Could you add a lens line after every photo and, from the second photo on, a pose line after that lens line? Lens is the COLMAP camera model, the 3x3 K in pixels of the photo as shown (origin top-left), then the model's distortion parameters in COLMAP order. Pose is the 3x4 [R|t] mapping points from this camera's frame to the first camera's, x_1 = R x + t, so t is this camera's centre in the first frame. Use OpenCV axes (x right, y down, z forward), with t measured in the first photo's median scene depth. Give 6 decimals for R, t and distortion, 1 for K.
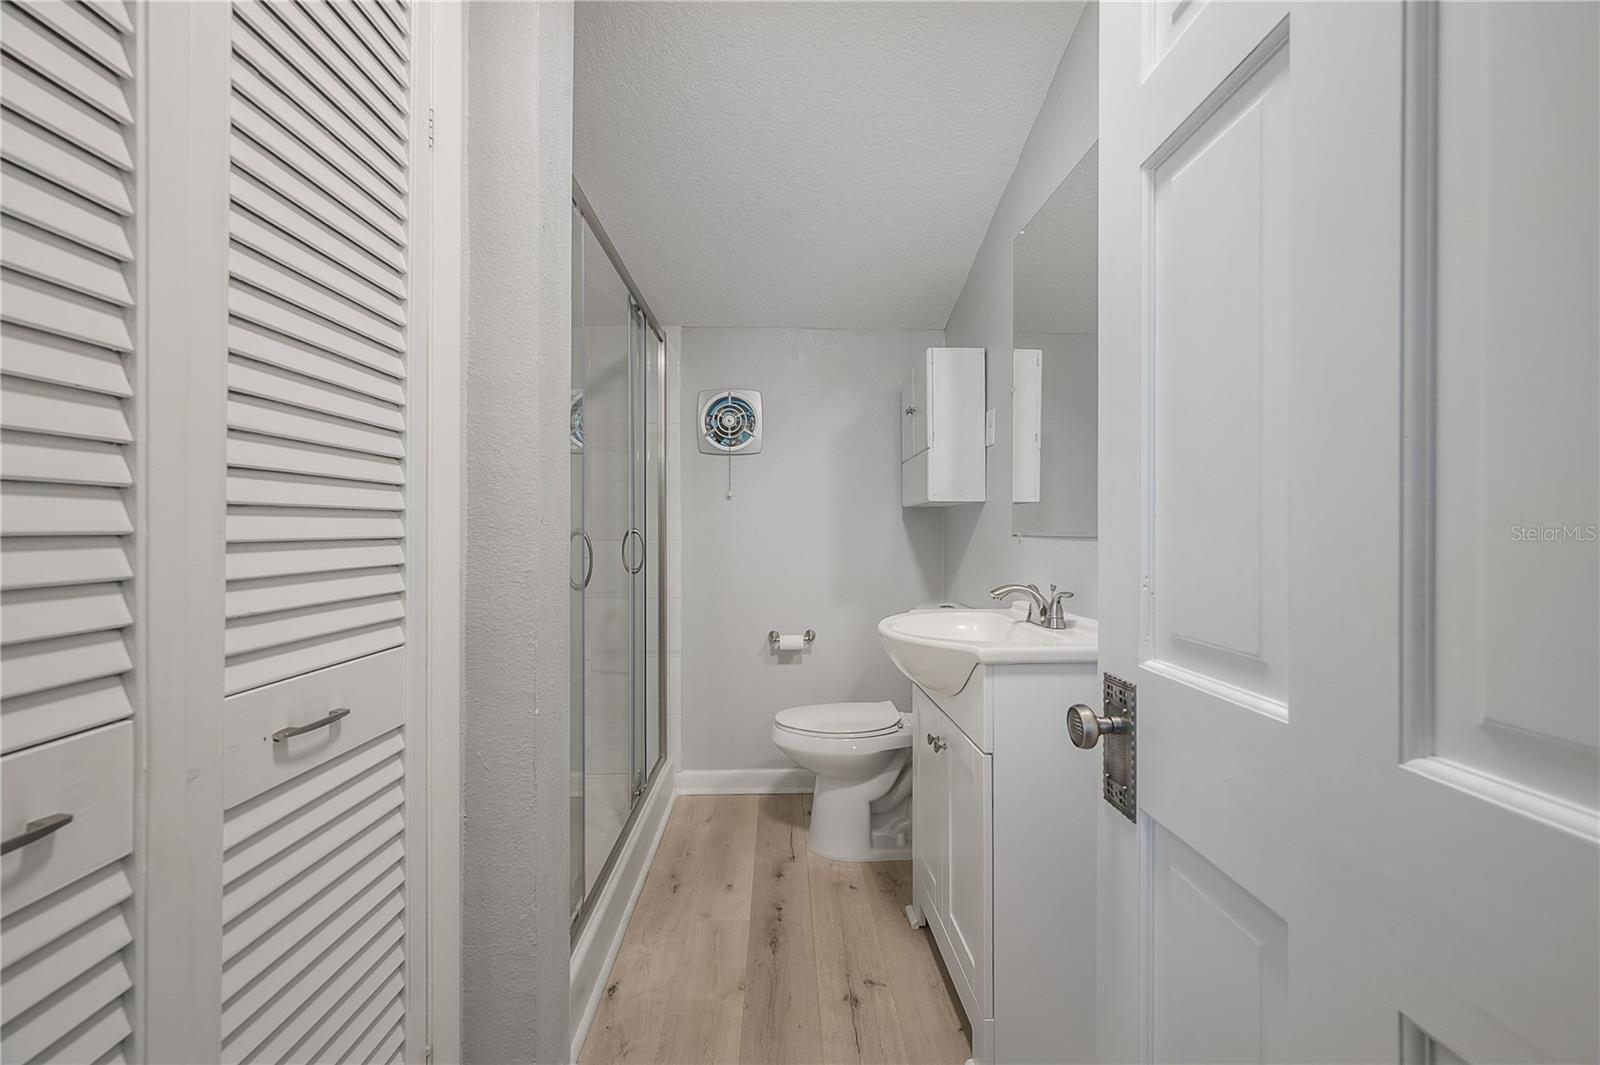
lens RADIAL K [[627.6, 0, 802.2], [0, 627.6, 531.4], [0, 0, 1]] dist [0.001613, 0.000070]
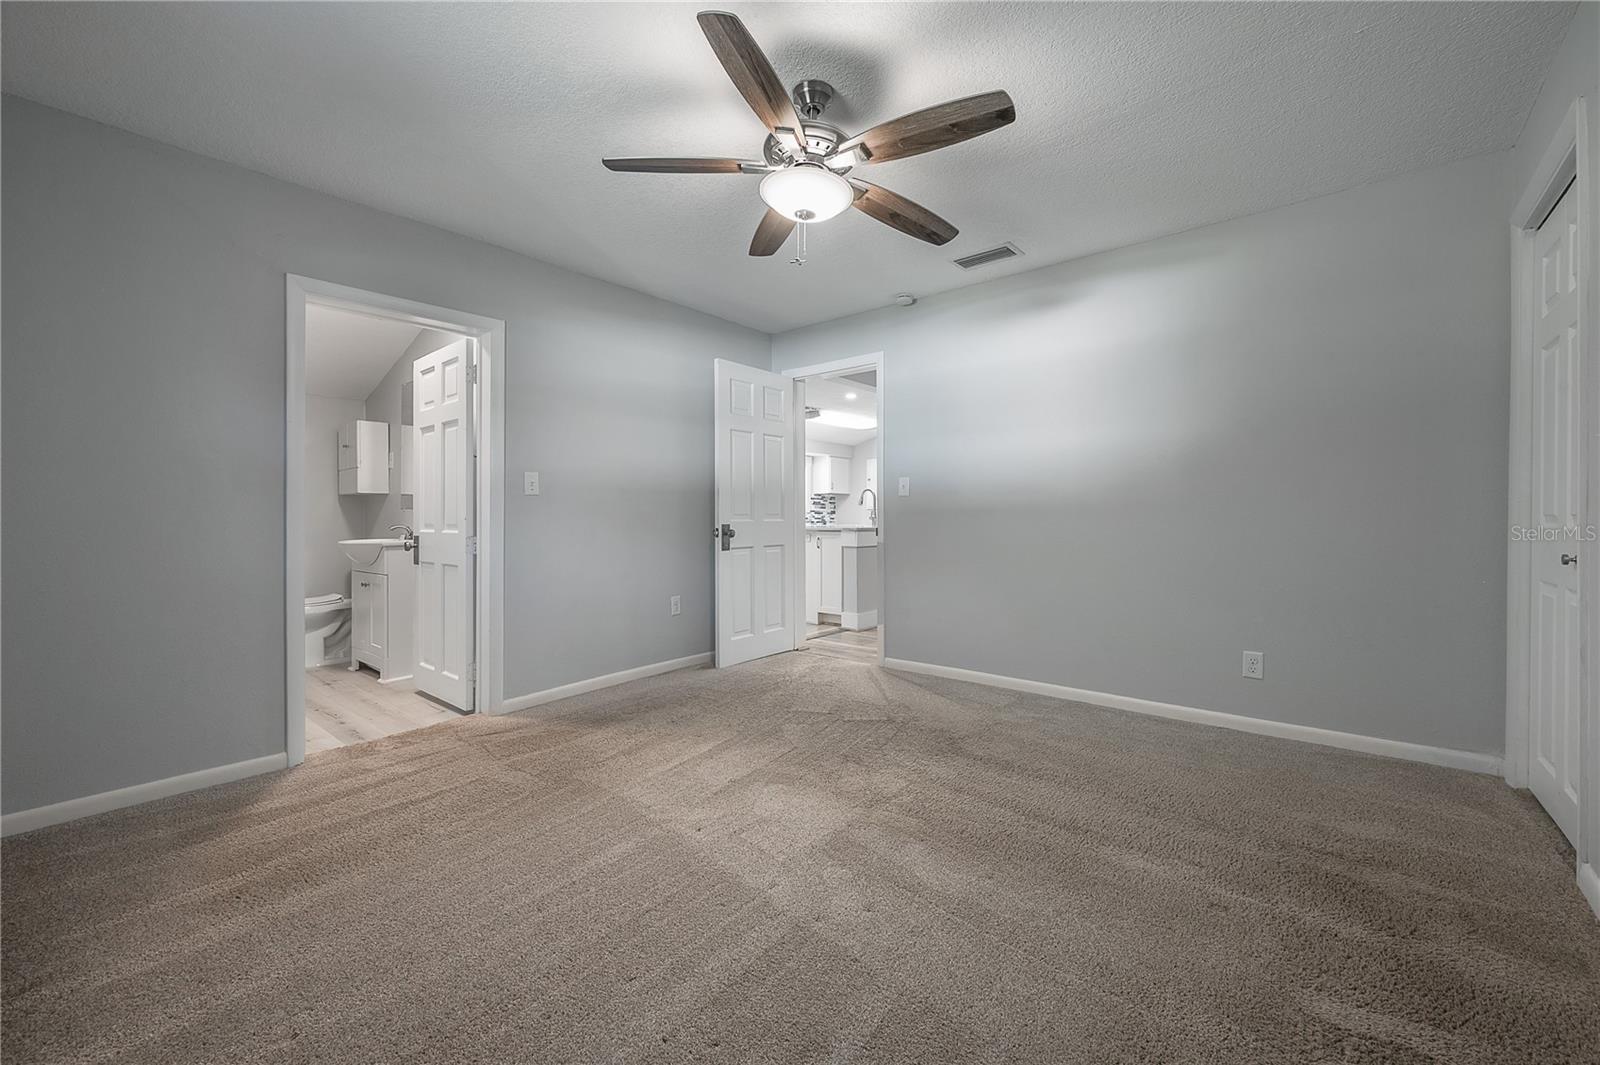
lens RADIAL K [[627.6, 0, 803.9], [0, 627.6, 522.6], [0, 0, 1]] dist [0.001613, 0.000070]
pose [[0.662742, -0.004328, 0.748835, -0.388820], [-0.001635, 0.999973, 0.007227, 0.035864], [-0.748846, -0.006013, 0.662717, -1.532989]]
